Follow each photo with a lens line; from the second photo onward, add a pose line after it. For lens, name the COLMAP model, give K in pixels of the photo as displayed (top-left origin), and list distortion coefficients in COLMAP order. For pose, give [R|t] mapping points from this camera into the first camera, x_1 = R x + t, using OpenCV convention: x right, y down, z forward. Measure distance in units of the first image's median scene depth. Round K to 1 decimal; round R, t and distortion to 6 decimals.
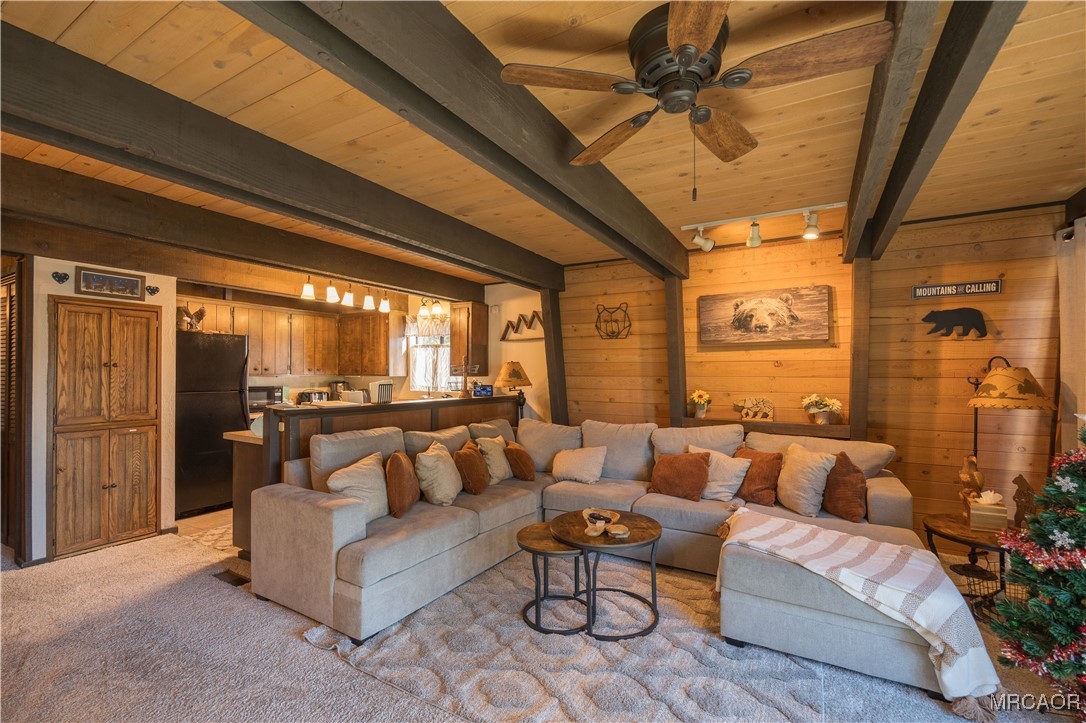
lens RADIAL K [[478.8, 0, 523.9], [0, 478.8, 370.5], [0, 0, 1]] dist [-0.001849, -0.000431]
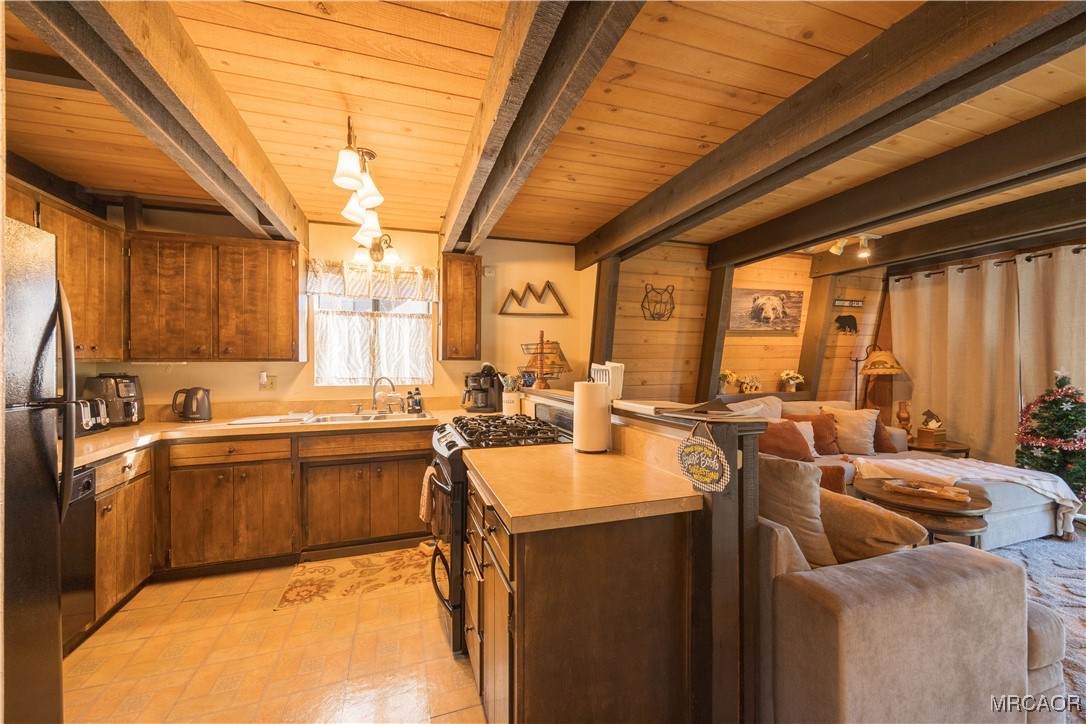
lens RADIAL K [[427.8, 0, 537.8], [0, 427.8, 362.0], [0, 0, 1]] dist [0.000397, -0.000410]
pose [[0.650293, -0.005665, 0.759662, -0.746903], [0.002461, 0.999983, 0.005350, 0.016878], [-0.759680, -0.001609, 0.650296, 0.708063]]
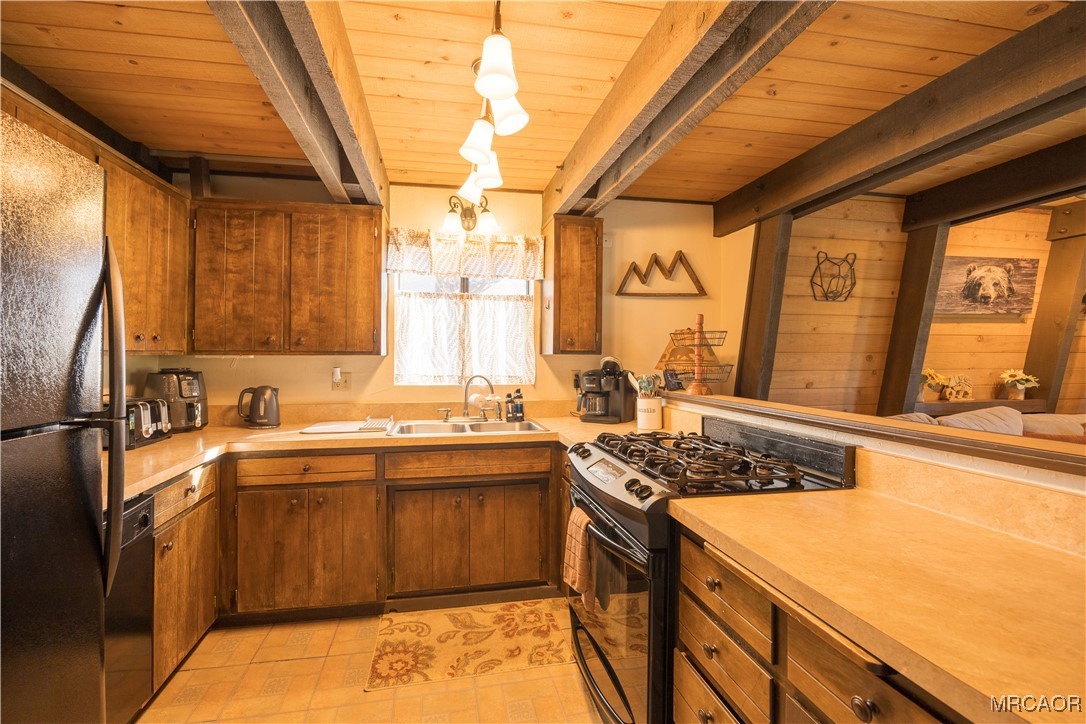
lens RADIAL K [[467.3, 0, 522.6], [0, 467.3, 349.9], [0, 0, 1]] dist [-0.008107, 0.000123]
pose [[0.750331, 0.004819, 0.661044, -0.732036], [-0.001561, 0.999984, -0.005517, 0.014716], [-0.661060, 0.003108, 0.750327, 0.901307]]
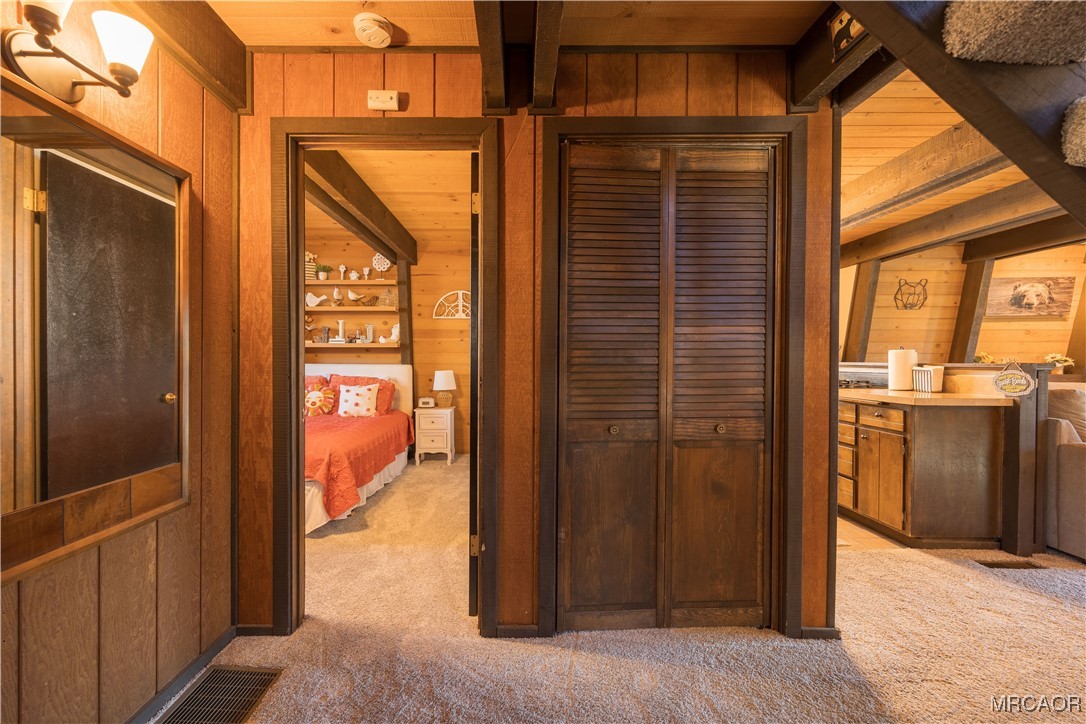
lens RADIAL K [[458.3, 0, 519.8], [0, 458.3, 362.2], [0, 0, 1]] dist [0.000827, 0.000127]
pose [[0.854794, -0.008333, 0.518900, -1.384286], [-0.000430, 0.999859, 0.016765, 0.050347], [-0.518967, -0.014554, 0.854671, 0.622567]]
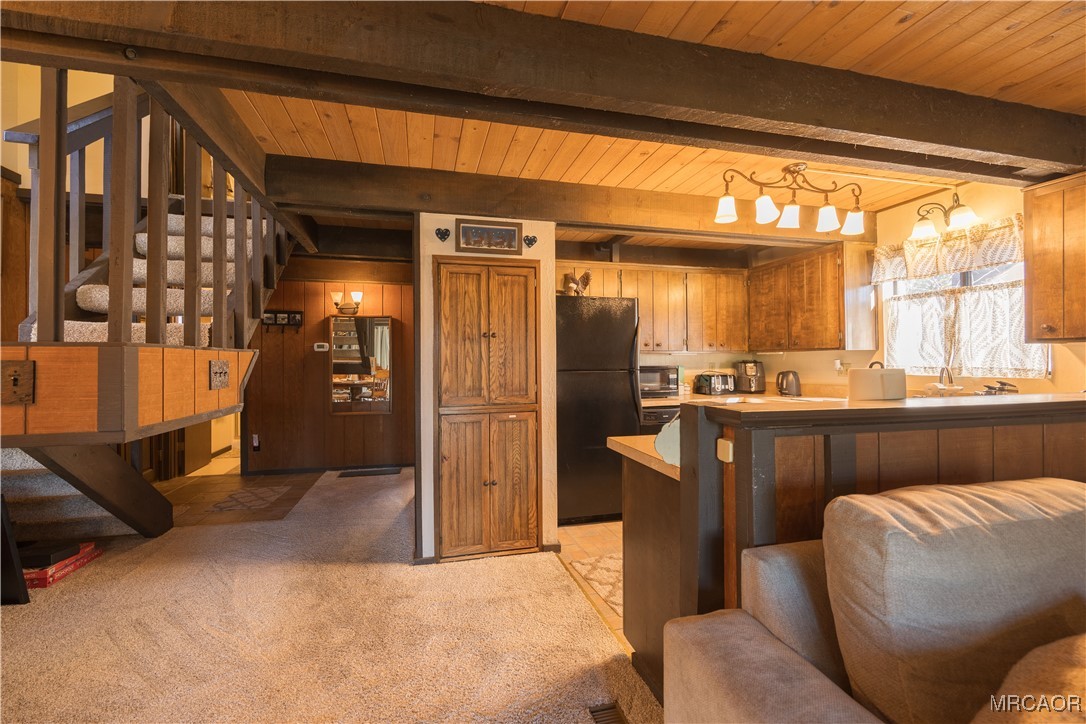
lens RADIAL K [[413.7, 0, 515.1], [0, 413.7, 359.9], [0, 0, 1]] dist [-0.001216, 0.000056]
pose [[0.695883, -0.011395, -0.718065, -0.303356], [0.013962, 0.999900, -0.002337, 0.031080], [0.718019, -0.008399, 0.695972, 0.502599]]
